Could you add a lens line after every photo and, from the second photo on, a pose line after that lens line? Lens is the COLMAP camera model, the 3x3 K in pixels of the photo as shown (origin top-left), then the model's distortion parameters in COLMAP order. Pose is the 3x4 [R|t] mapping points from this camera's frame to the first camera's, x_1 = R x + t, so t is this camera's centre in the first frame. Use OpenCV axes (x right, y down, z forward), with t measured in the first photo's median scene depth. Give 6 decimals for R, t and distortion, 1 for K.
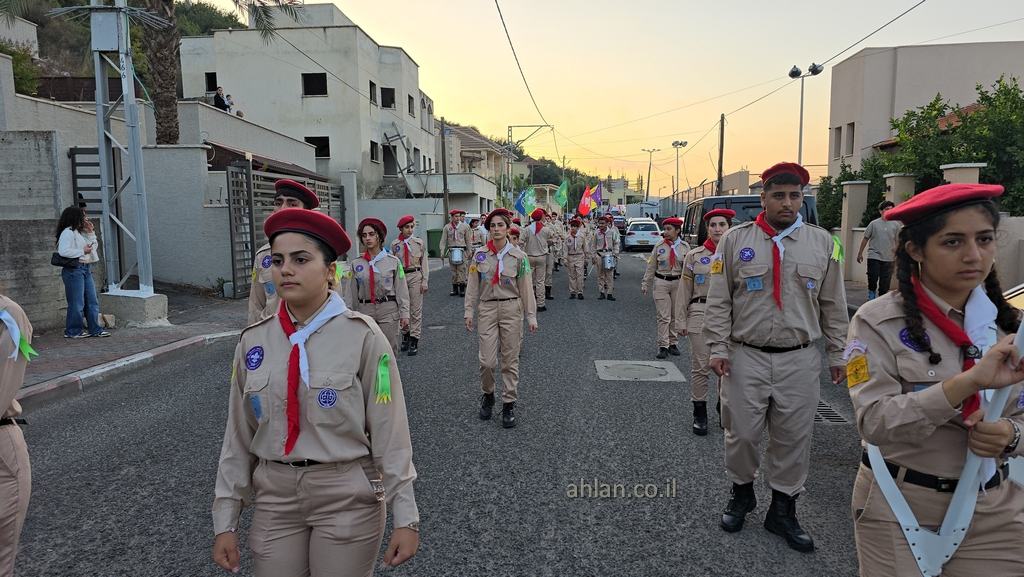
lens RADIAL K [[682.5, 0, 505.8], [0, 682.5, 296.5], [0, 0, 1]] dist [0.067461, -0.060432]
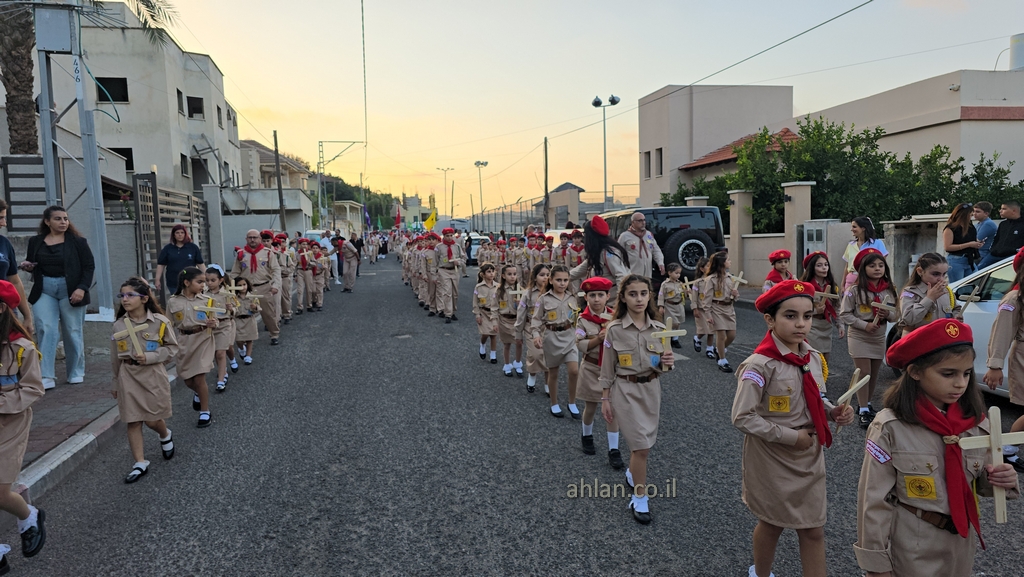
lens RADIAL K [[685.4, 0, 515.4], [0, 685.4, 293.6], [0, 0, 1]] dist [0.058177, -0.055127]
pose [[0.947061, -0.045110, 0.317870, -0.192113], [0.054607, 0.998287, -0.021025, 0.008481], [-0.316377, 0.037270, 0.947901, -0.023645]]
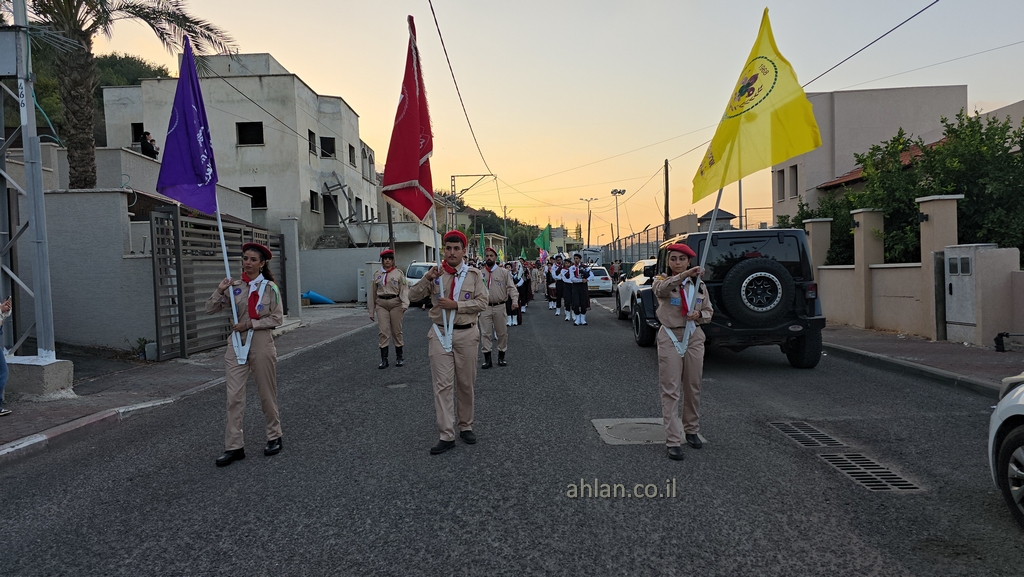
lens RADIAL K [[681.7, 0, 505.1], [0, 681.7, 295.6], [0, 0, 1]] dist [0.061032, -0.051184]
pose [[0.996030, -0.026584, 0.084954, -0.025039], [0.032785, 0.996833, -0.072453, -0.001781], [-0.082759, 0.074951, 0.993747, 0.077432]]
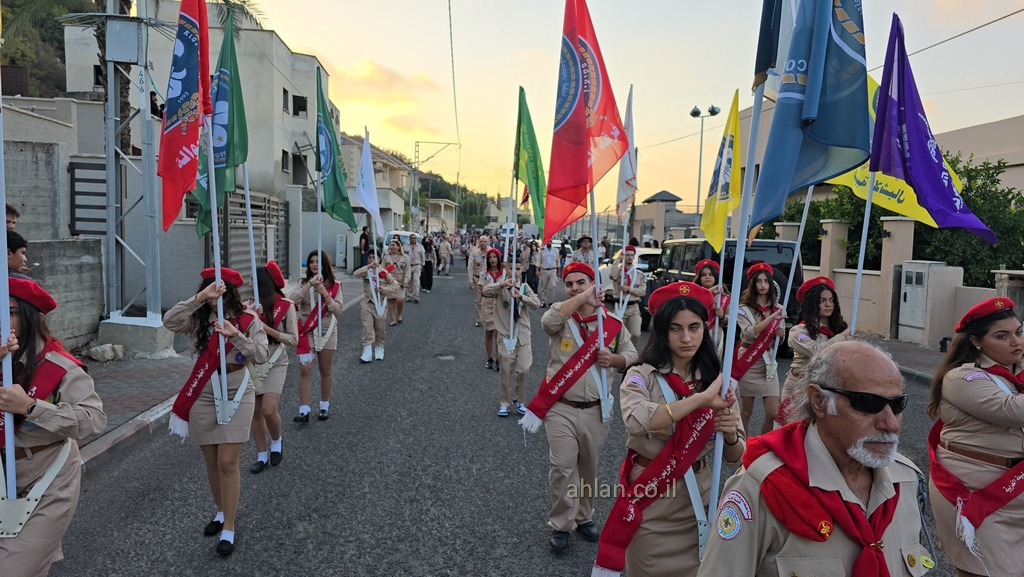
lens RADIAL K [[686.3, 0, 507.8], [0, 686.3, 292.2], [0, 0, 1]] dist [0.057526, -0.055572]
pose [[0.983361, 0.024310, 0.180027, -0.140974], [-0.019637, 0.999424, -0.027694, -0.017653], [-0.180597, 0.023698, 0.983272, -0.003840]]
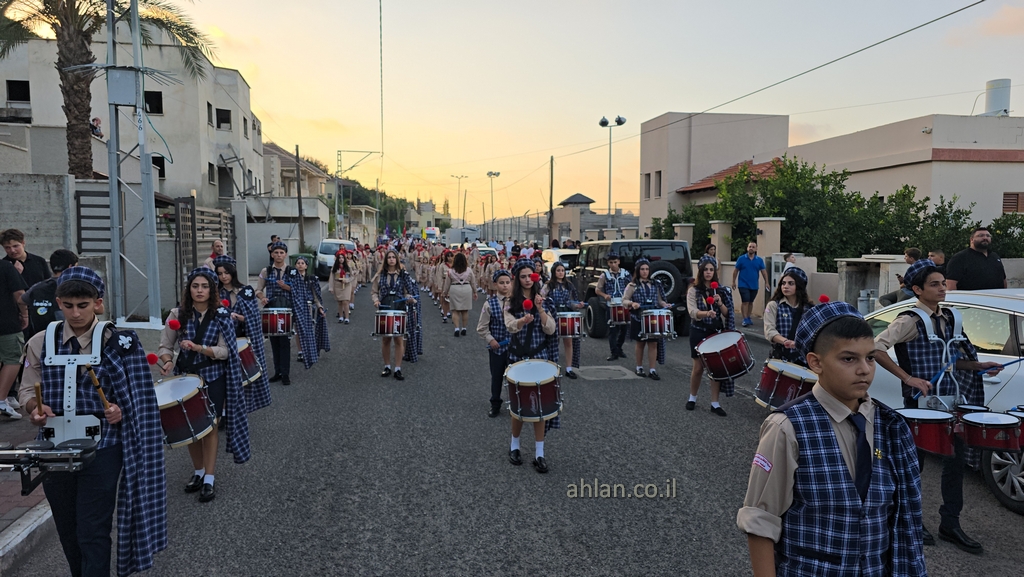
lens RADIAL K [[683.6, 0, 505.0], [0, 683.6, 288.9], [0, 0, 1]] dist [0.061822, -0.059812]
pose [[0.957525, -0.009525, 0.288192, -0.196305], [0.020929, 0.999114, -0.036515, -0.006537], [-0.287589, 0.040996, 0.956876, -0.129515]]
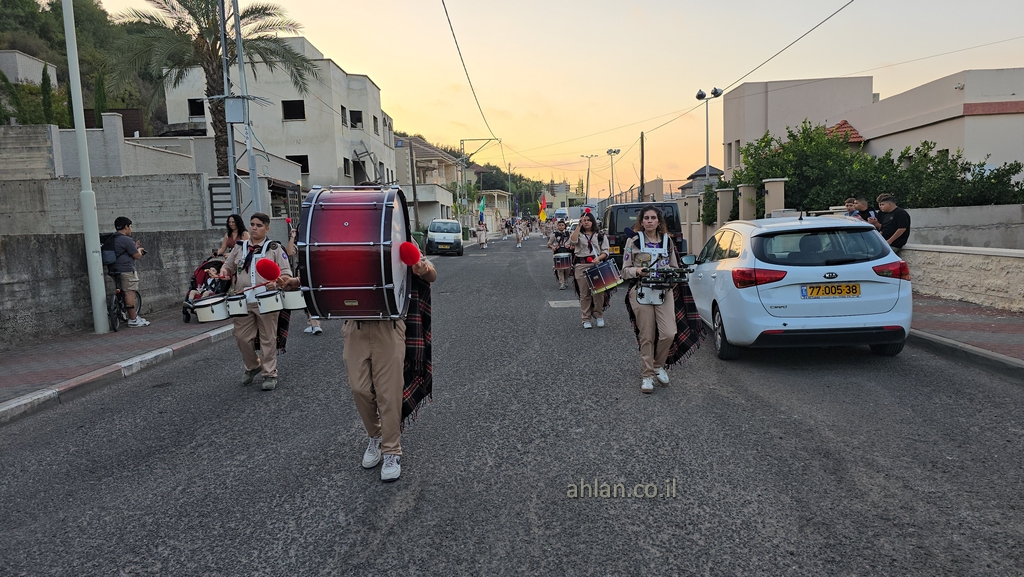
lens RADIAL K [[677.6, 0, 512.7], [0, 677.6, 293.7], [0, 0, 1]] dist [0.073256, -0.071874]
pose [[0.995618, -0.036509, 0.086092, -0.058062], [0.037273, 0.999279, -0.007292, 0.044937], [-0.085764, 0.010469, 0.996261, -0.380153]]
